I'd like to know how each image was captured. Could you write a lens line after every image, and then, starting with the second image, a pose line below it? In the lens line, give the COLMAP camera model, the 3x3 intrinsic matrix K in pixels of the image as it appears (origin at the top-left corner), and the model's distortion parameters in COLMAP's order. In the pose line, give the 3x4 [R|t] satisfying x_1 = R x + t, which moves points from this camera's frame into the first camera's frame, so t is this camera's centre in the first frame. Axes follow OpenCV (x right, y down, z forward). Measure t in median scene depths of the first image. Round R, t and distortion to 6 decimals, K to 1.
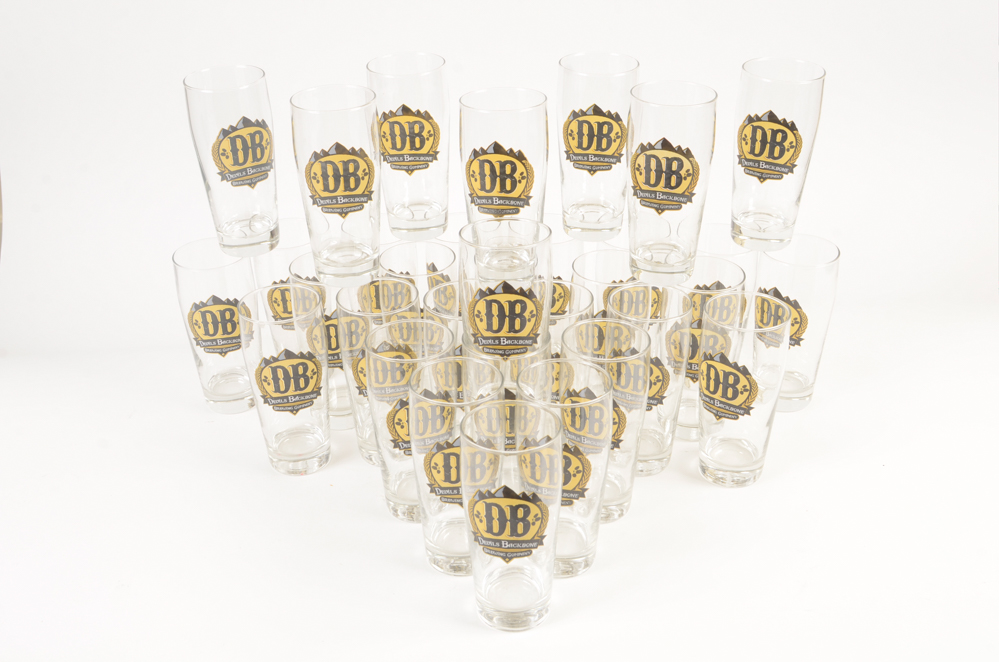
lens RADIAL K [[1141.6, 0, 496.0], [0, 1141.6, 333.7], [0, 0, 1]] dist [-0.052241, 0.000000]
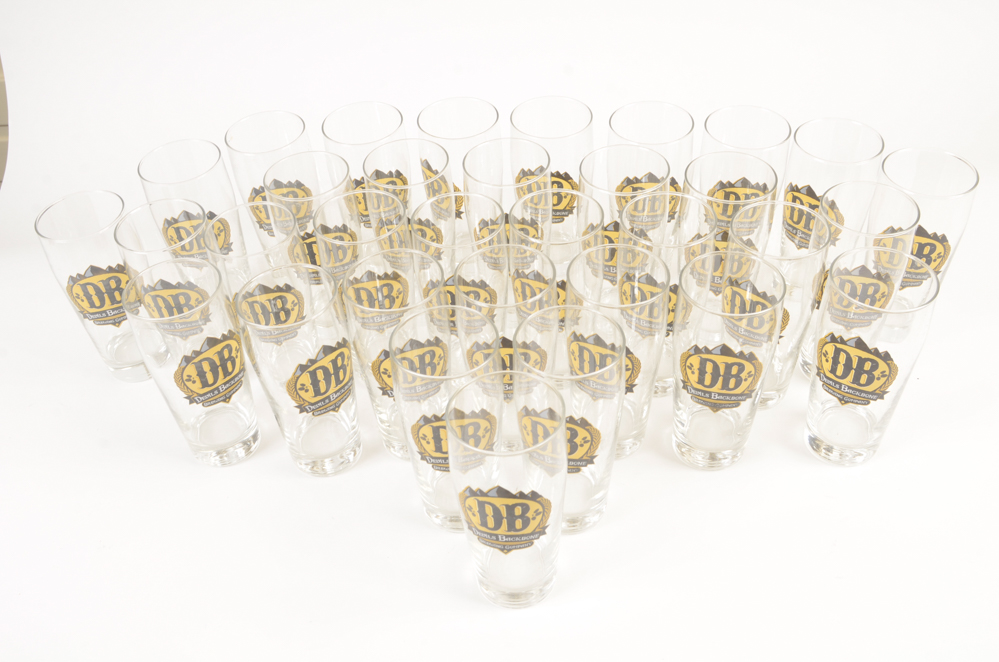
lens RADIAL K [[992.0, 0, 494.9], [0, 992.0, 332.7], [0, 0, 1]] dist [-0.078998, 0.000000]
pose [[0.999162, -0.021287, -0.034971, 0.026267], [0.028568, 0.974370, 0.223132, -0.114060], [0.029325, -0.223944, 0.974161, 0.235730]]
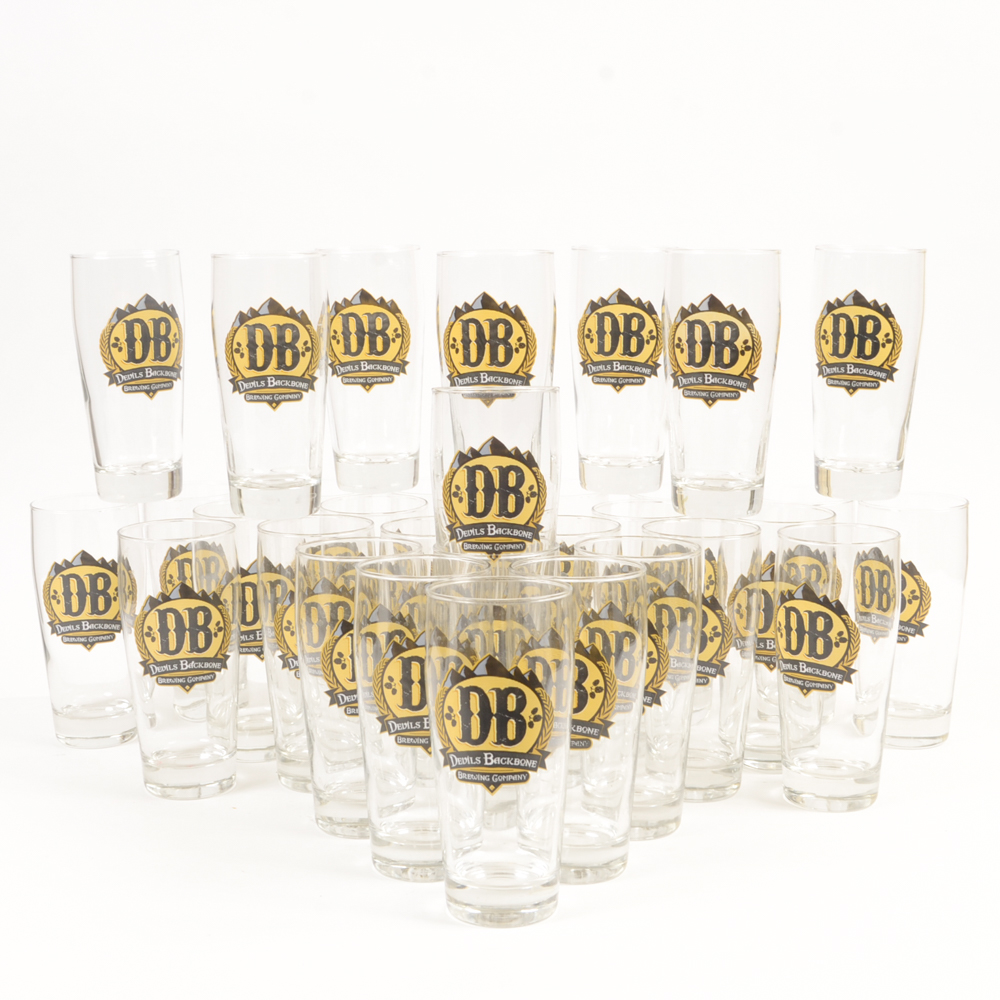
lens RADIAL K [[1708.3, 0, 493.0], [0, 1708.3, 495.1], [0, 0, 1]] dist [-0.063790, 0.000000]
pose [[0.999942, 0.009192, -0.005584, 0.011776], [-0.010537, 0.941367, -0.337220, 0.306985], [0.002156, 0.337259, 0.941409, -0.003425]]
